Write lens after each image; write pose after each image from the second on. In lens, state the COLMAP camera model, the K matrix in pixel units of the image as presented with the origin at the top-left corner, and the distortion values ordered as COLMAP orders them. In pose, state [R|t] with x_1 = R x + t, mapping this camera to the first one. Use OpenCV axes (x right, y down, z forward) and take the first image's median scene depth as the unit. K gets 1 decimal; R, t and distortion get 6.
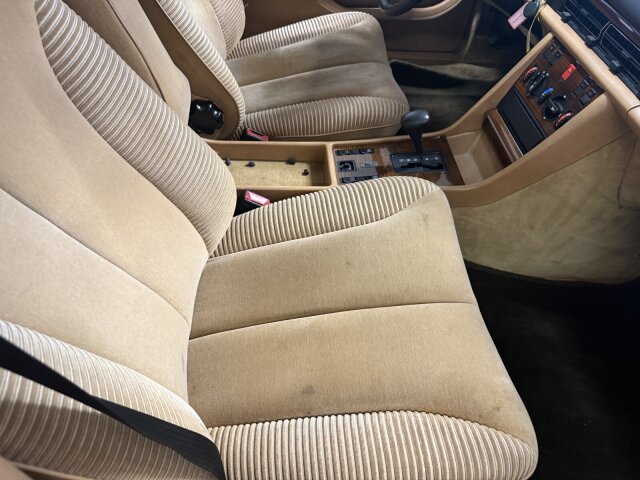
lens RADIAL K [[459.5, 0, 320.0], [0, 459.5, 240.0], [0, 0, 1]] dist [0.030724, -0.071553]
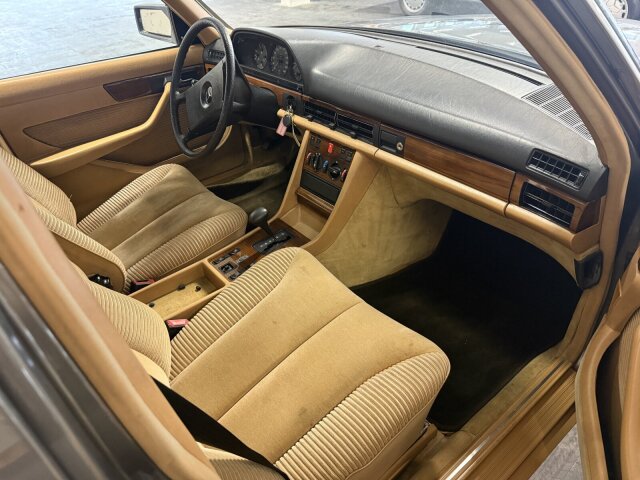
lens RADIAL K [[466.0, 0, 320.7], [0, 466.0, 217.3], [0, 0, 1]] dist [0.024938, -0.005680]
pose [[0.813805, -0.412757, 0.409088, -0.208211], [0.509452, 0.845403, -0.160475, 0.062555], [-0.279607, 0.339006, 0.898273, -0.298996]]
